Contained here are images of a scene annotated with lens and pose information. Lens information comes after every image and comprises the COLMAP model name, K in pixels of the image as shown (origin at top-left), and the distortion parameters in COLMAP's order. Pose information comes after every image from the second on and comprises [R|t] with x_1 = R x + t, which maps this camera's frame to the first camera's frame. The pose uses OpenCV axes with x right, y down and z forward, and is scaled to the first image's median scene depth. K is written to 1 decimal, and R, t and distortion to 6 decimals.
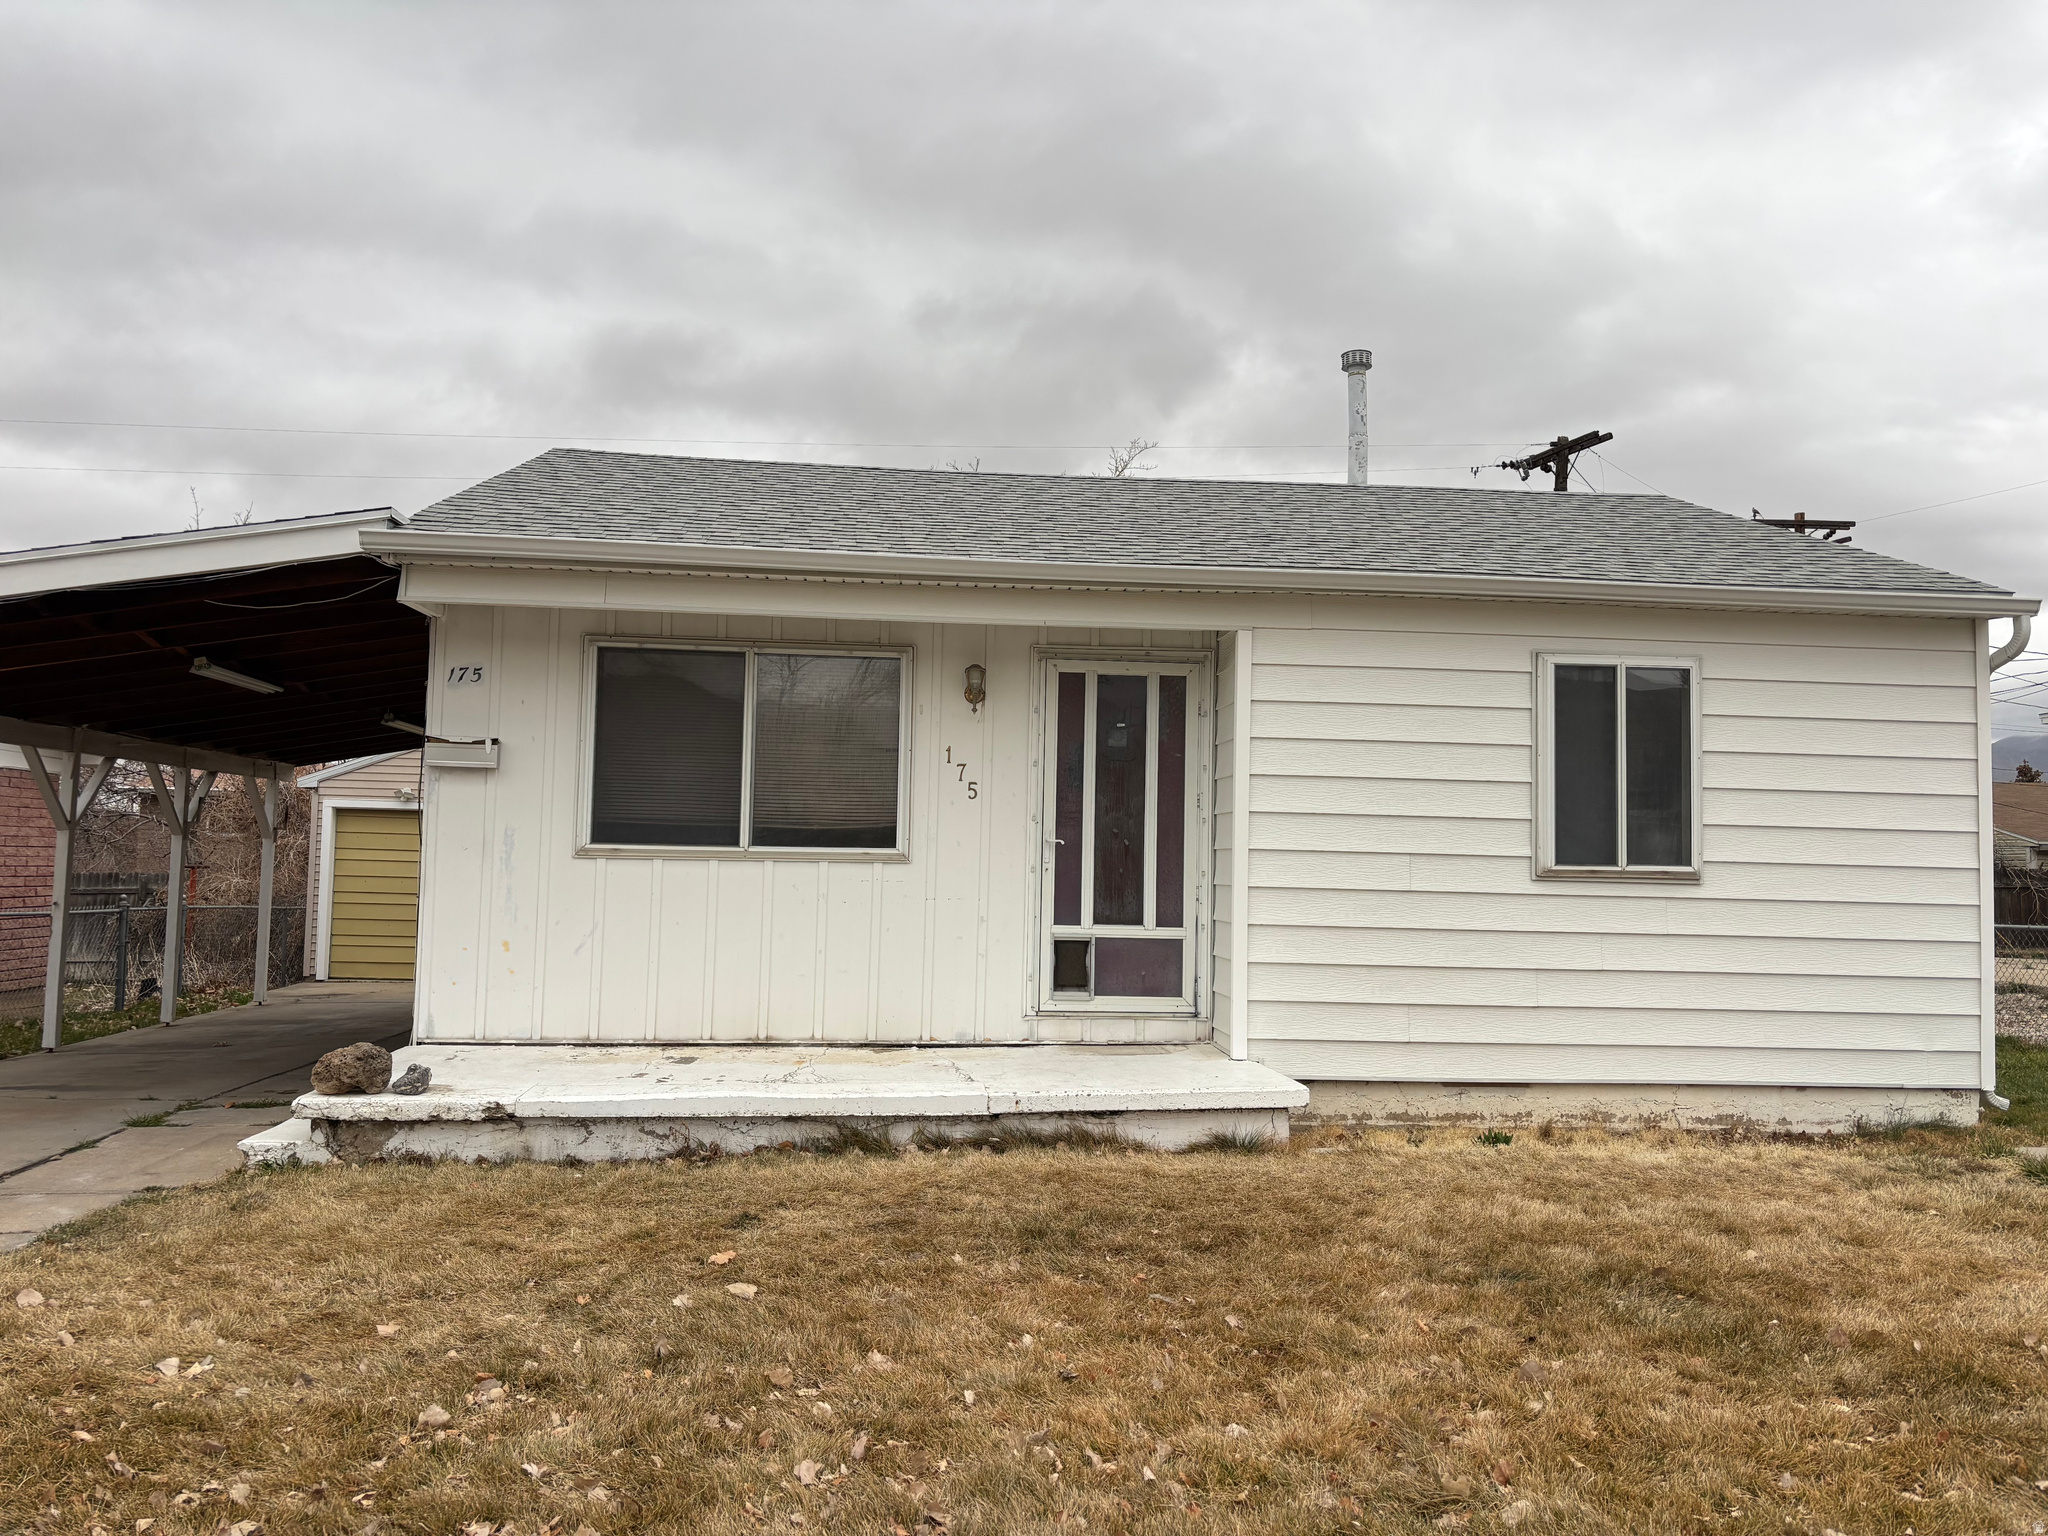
lens RADIAL K [[1542.2, 0, 1017.8], [0, 1542.2, 776.9], [0, 0, 1]] dist [0.059308, -0.062679]
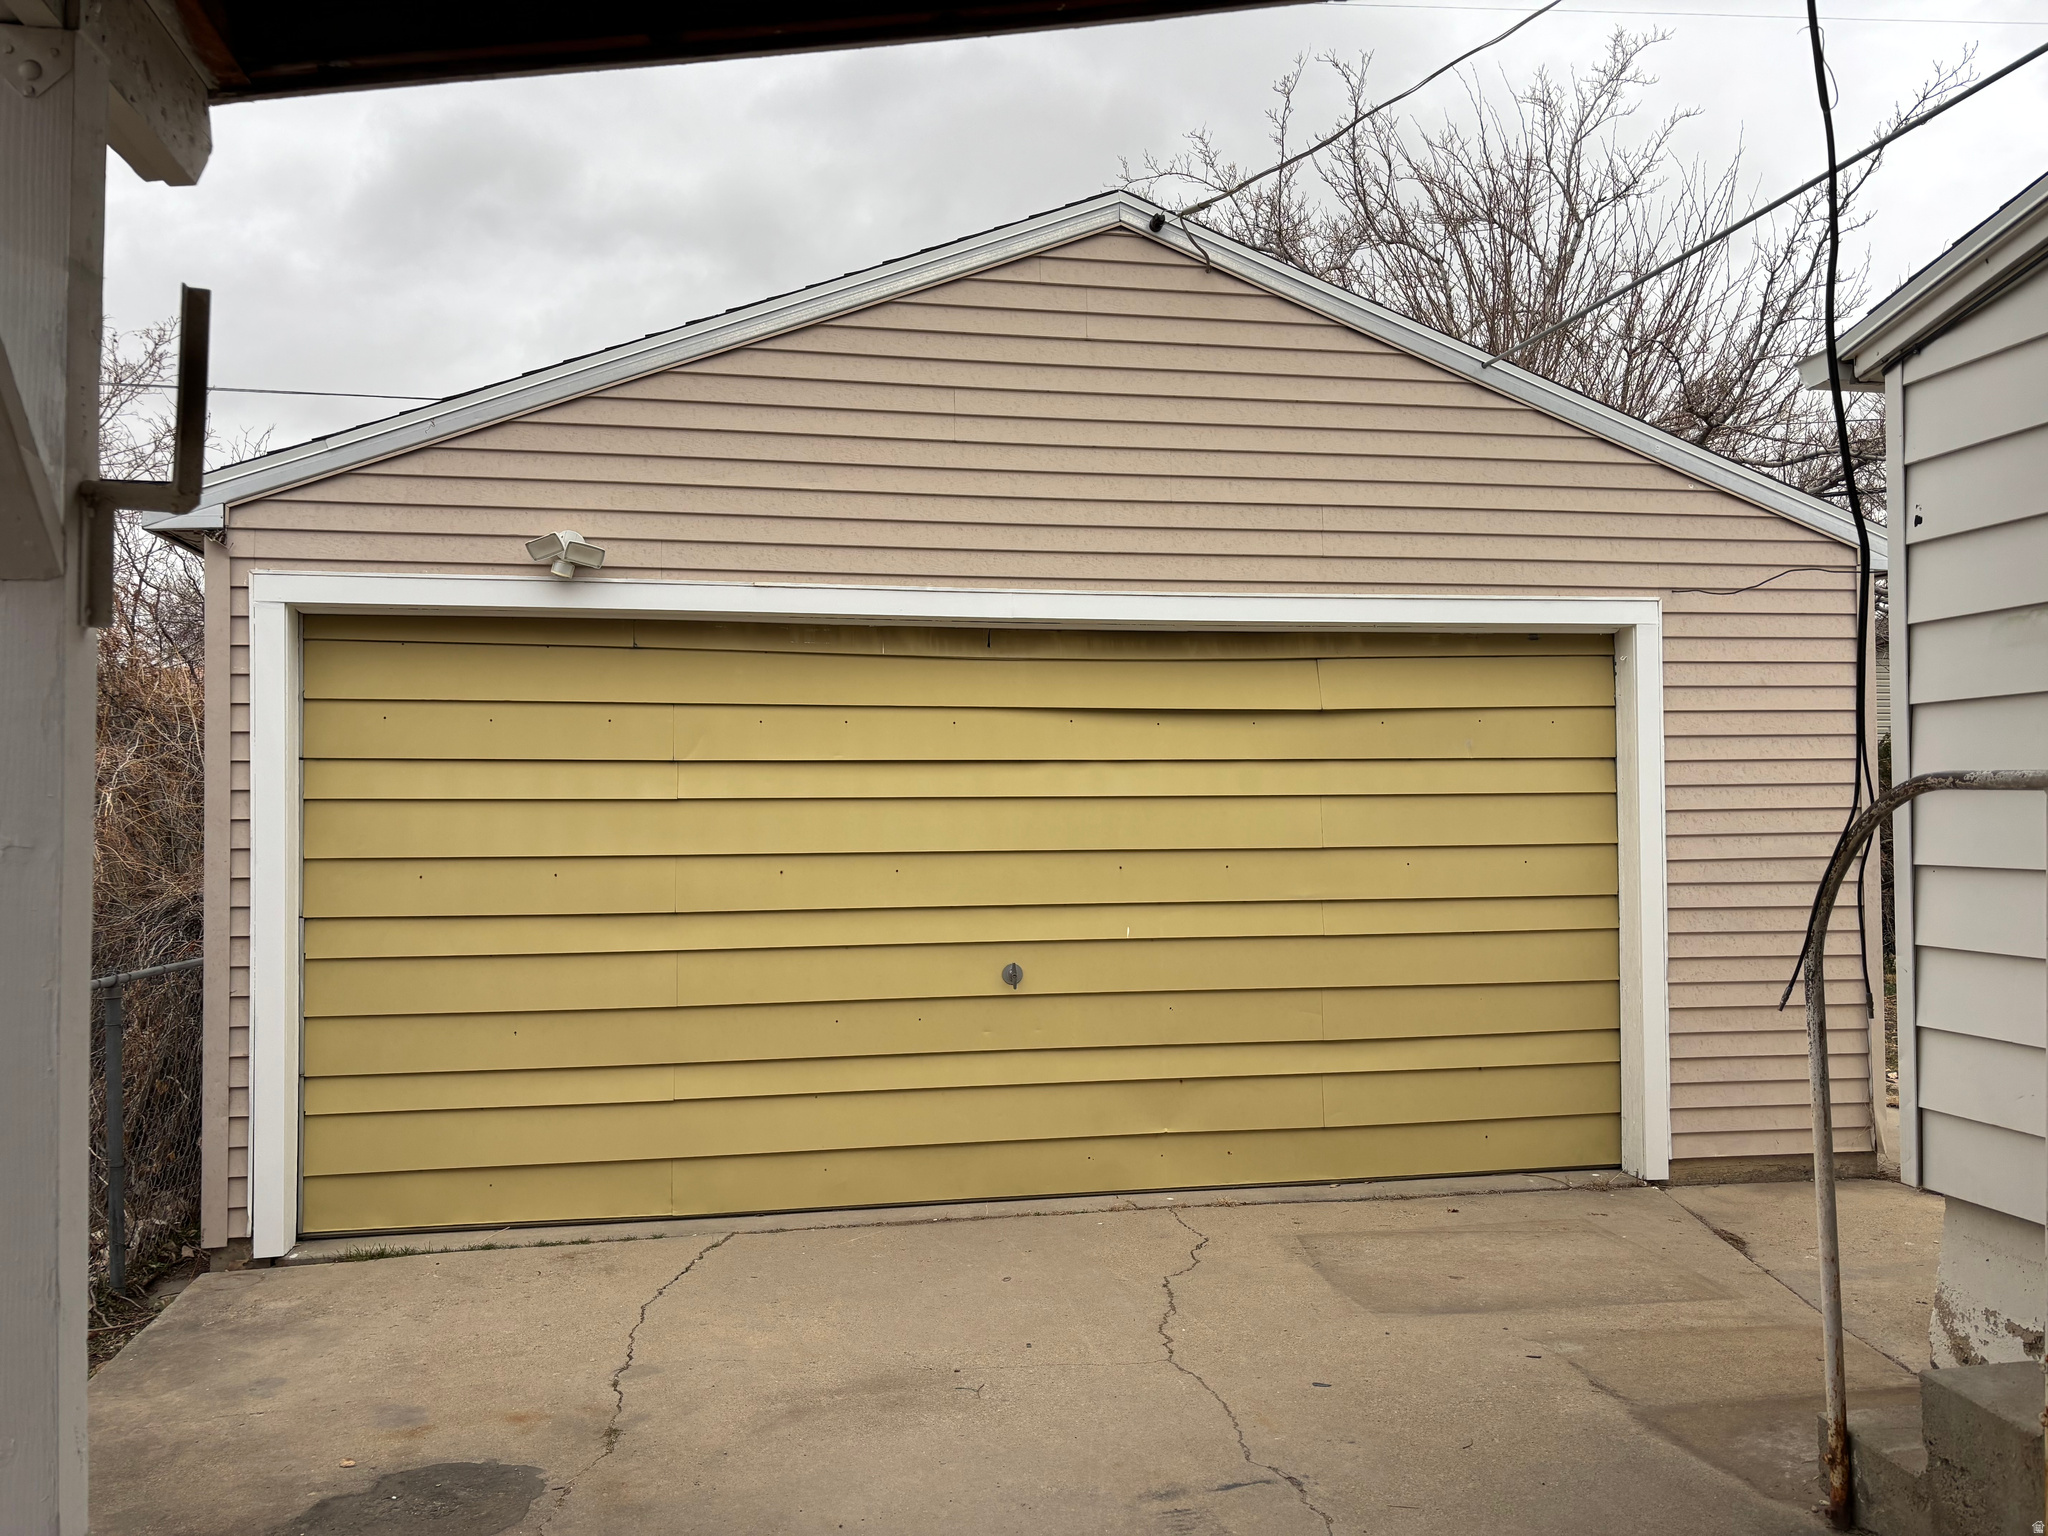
lens RADIAL K [[1542.2, 0, 1016.8], [0, 1542.2, 760.6], [0, 0, 1]] dist [0.059308, -0.062679]
pose [[0.995063, -0.024208, 0.096250, -0.768095], [0.019600, 0.998629, 0.048534, 0.079569], [-0.097293, -0.046408, 0.994173, 1.619388]]
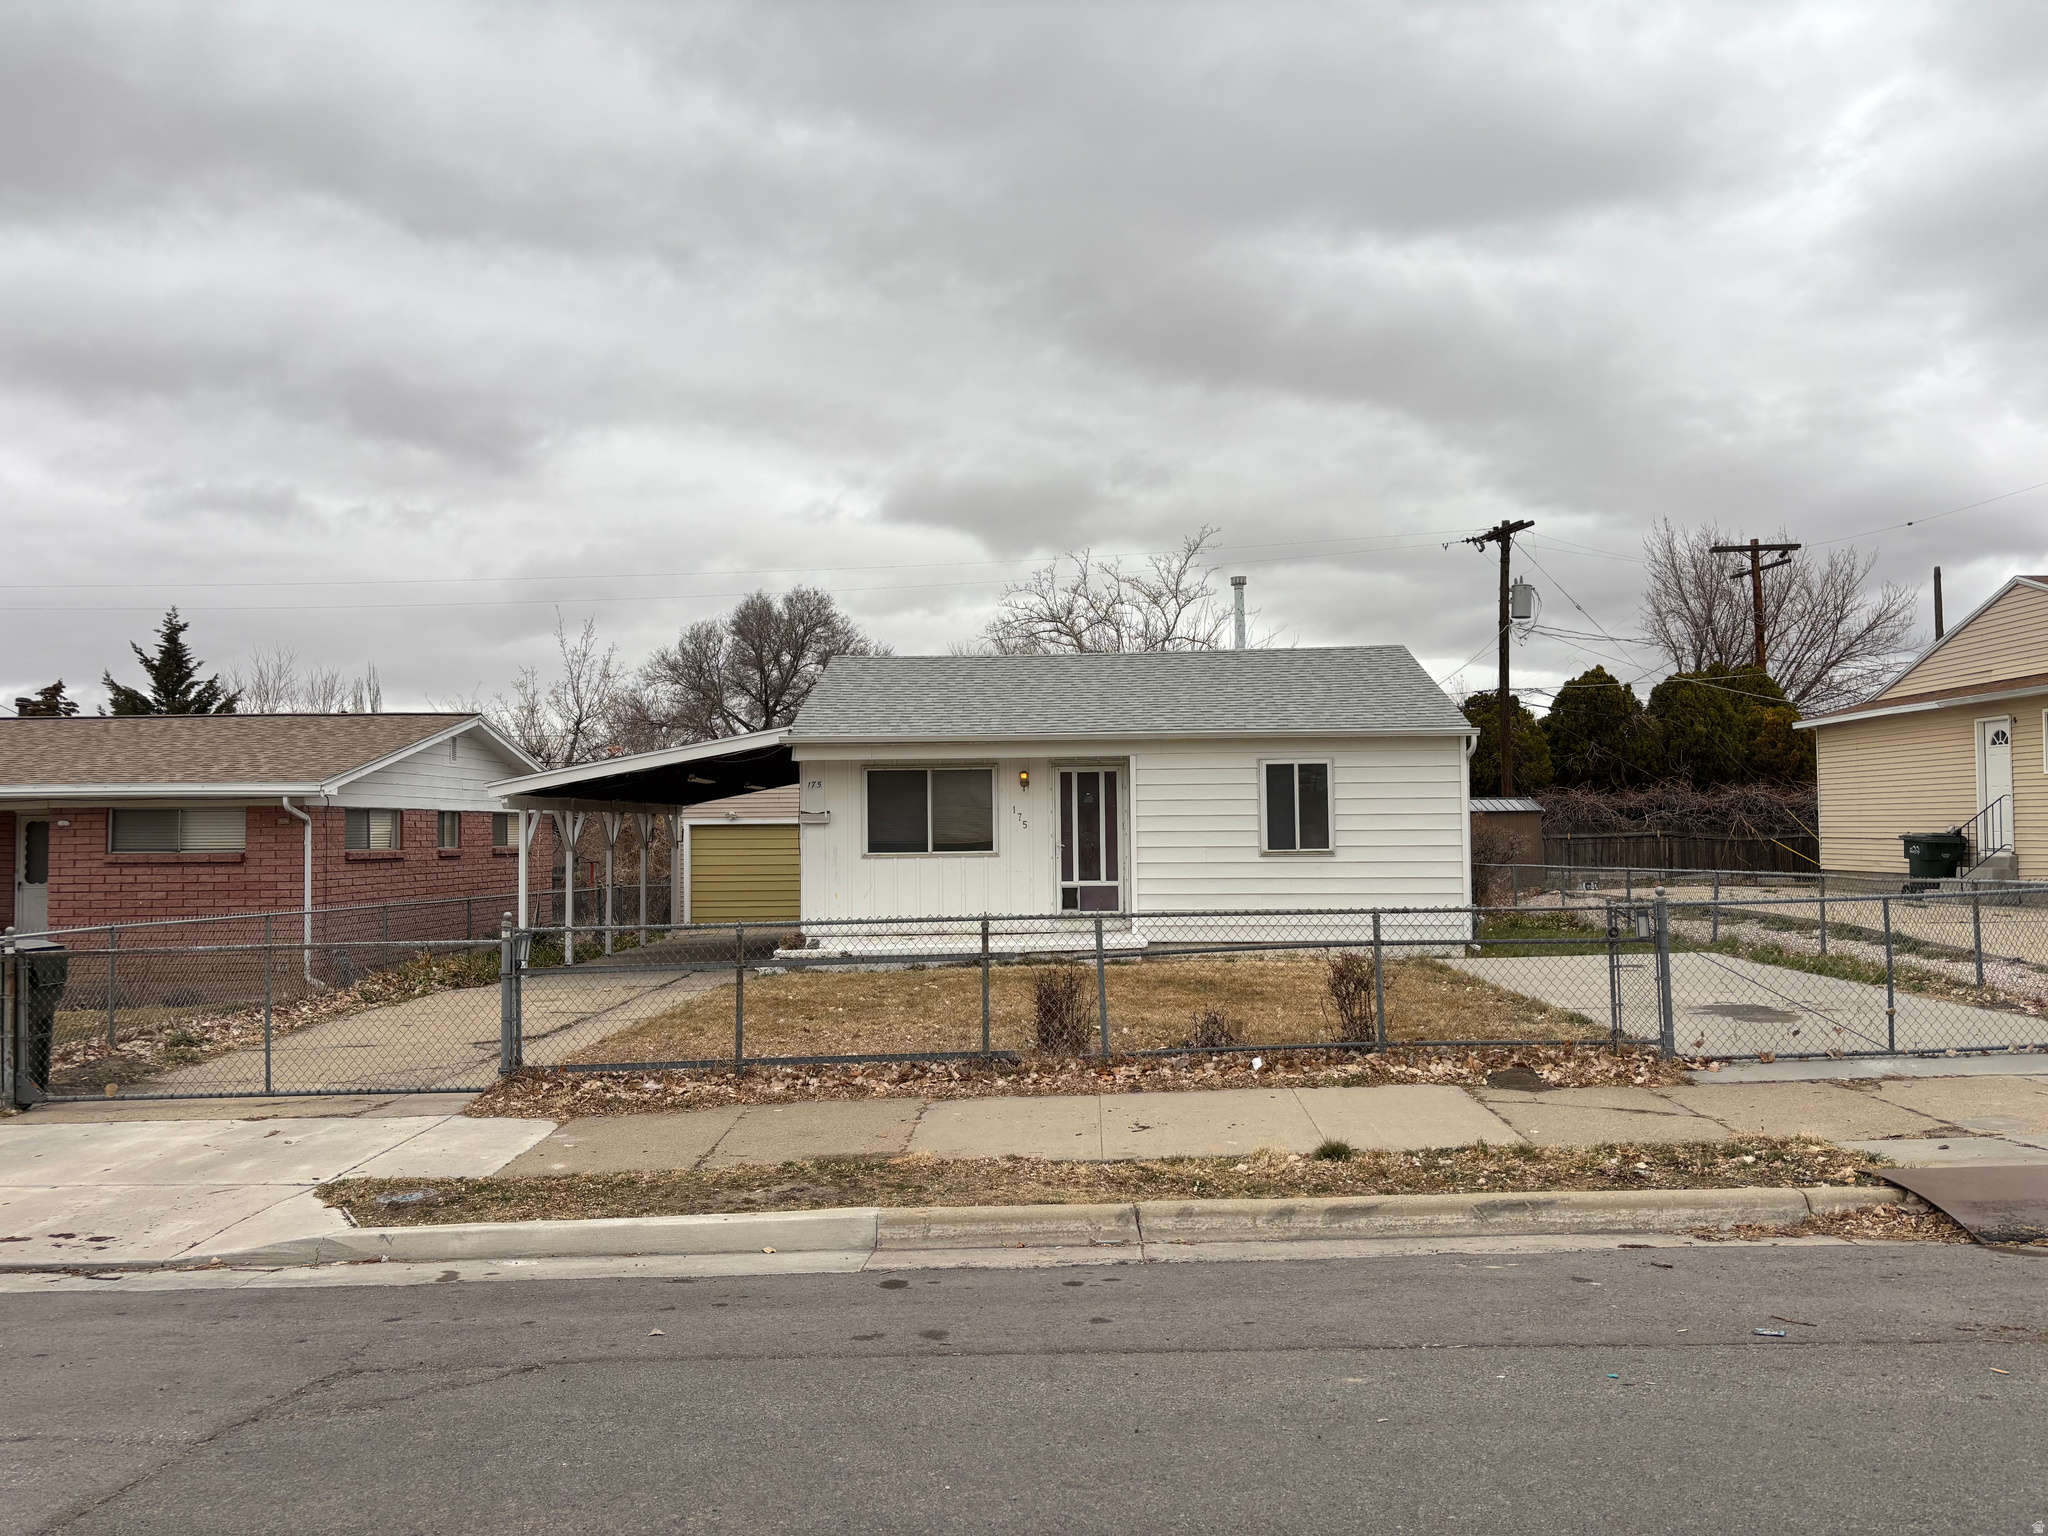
lens RADIAL K [[1542.2, 0, 1010.4], [0, 1542.2, 780.5], [0, 0, 1]] dist [0.059308, -0.062679]
pose [[0.991402, -0.037184, -0.125458, 0.249478], [0.040167, 0.998965, 0.021327, -0.111632], [0.124535, -0.026183, 0.991870, -1.345354]]
